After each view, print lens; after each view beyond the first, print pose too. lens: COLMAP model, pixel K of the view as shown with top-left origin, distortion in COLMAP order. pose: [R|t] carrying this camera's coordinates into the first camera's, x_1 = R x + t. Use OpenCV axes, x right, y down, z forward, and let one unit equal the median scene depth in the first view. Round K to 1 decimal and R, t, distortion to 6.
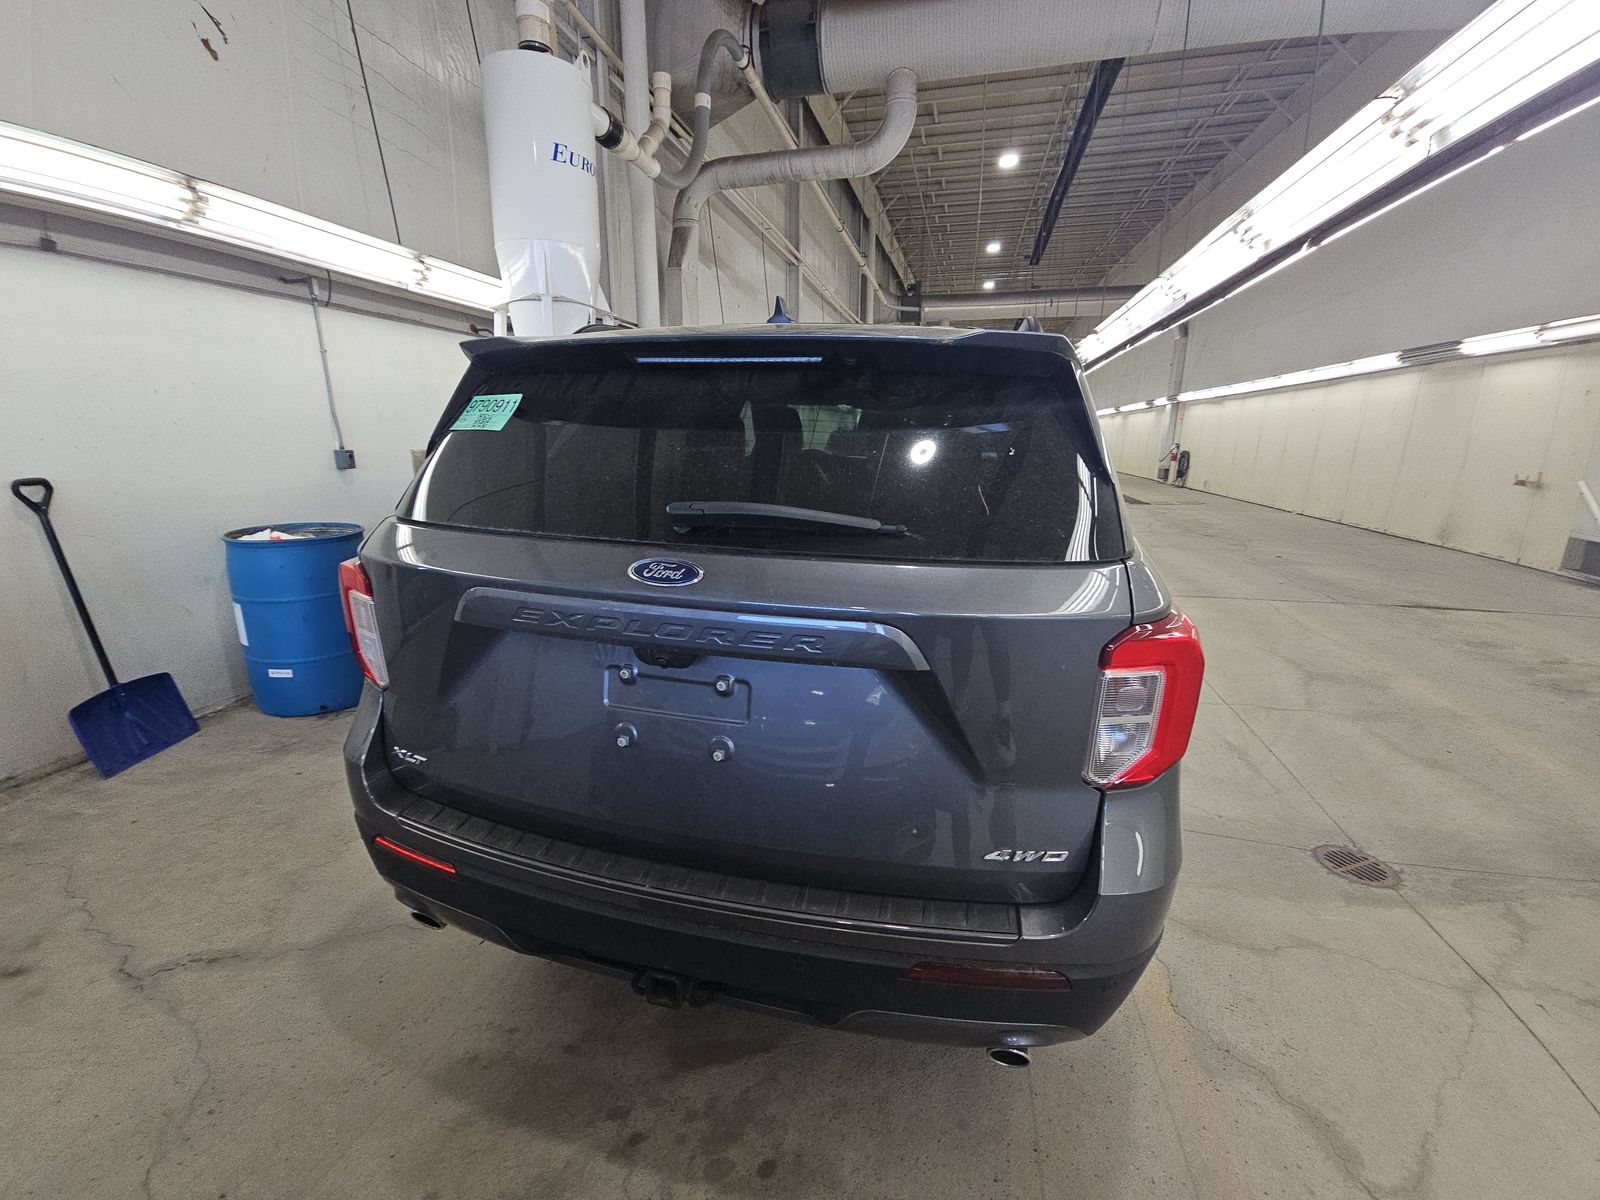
lens RADIAL K [[673.9, 0, 796.9], [0, 673.9, 586.3], [0, 0, 1]] dist [0.000901, -0.000248]
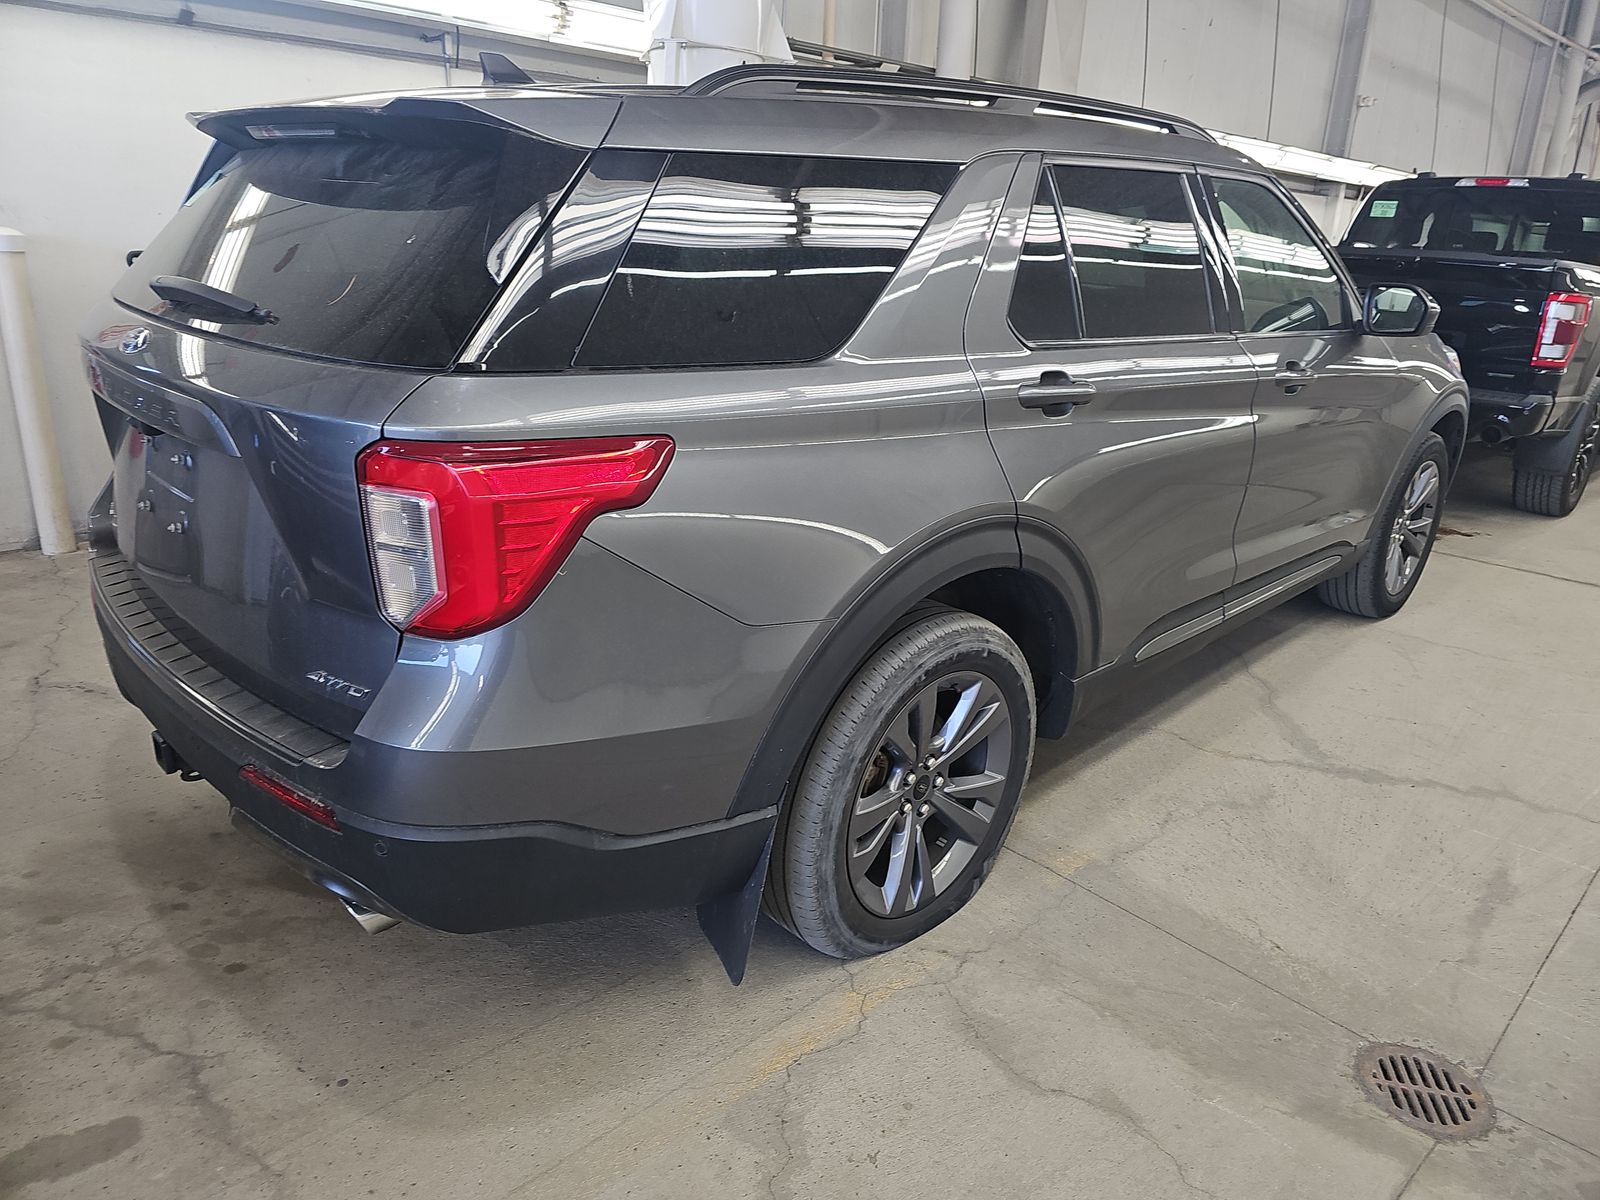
lens RADIAL K [[1082.9, 0, 800.0], [0, 1082.9, 600.0], [0, 0, 1]] dist [0.000791, -0.006502]
pose [[0.859768, 0.197563, -0.470923, 1.093658], [-0.155310, 0.979614, 0.127421, -0.006345], [0.486496, -0.036413, 0.872924, 0.018643]]
